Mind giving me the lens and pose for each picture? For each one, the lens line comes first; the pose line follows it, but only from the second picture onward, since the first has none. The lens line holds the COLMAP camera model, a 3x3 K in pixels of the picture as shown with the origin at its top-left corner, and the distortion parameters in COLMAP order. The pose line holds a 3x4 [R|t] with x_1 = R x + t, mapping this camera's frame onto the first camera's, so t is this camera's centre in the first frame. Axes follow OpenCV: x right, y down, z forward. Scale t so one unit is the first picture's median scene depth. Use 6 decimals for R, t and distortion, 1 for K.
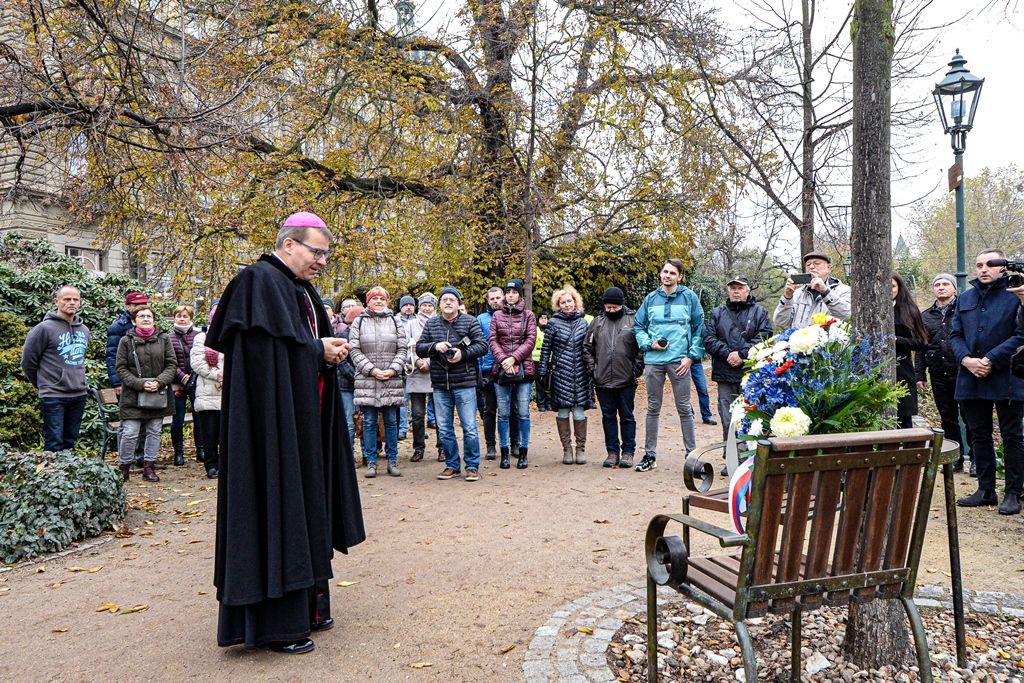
lens RADIAL K [[727.1, 0, 510.1], [0, 727.1, 338.3], [0, 0, 1]] dist [-0.007420, 0.005151]
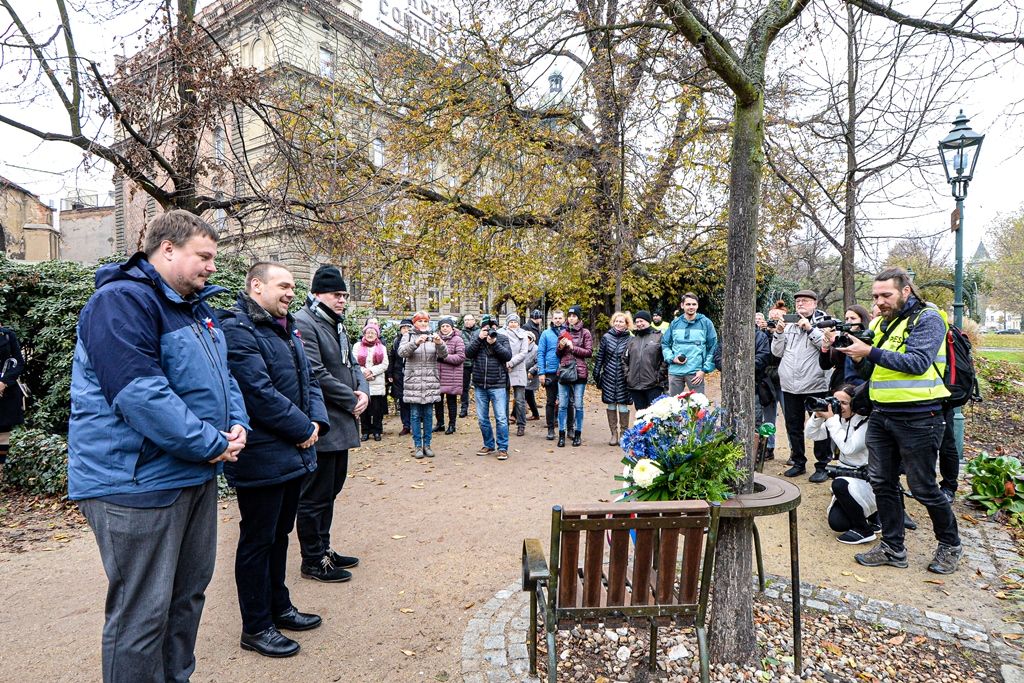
lens RADIAL K [[535.0, 0, 509.0], [0, 535.0, 343.7], [0, 0, 1]] dist [0.005943, -0.004176]
pose [[0.976813, 0.021122, -0.213048, 0.104044], [-0.014768, 0.999399, 0.031373, -0.042658], [0.213583, -0.027500, 0.976538, 0.003821]]
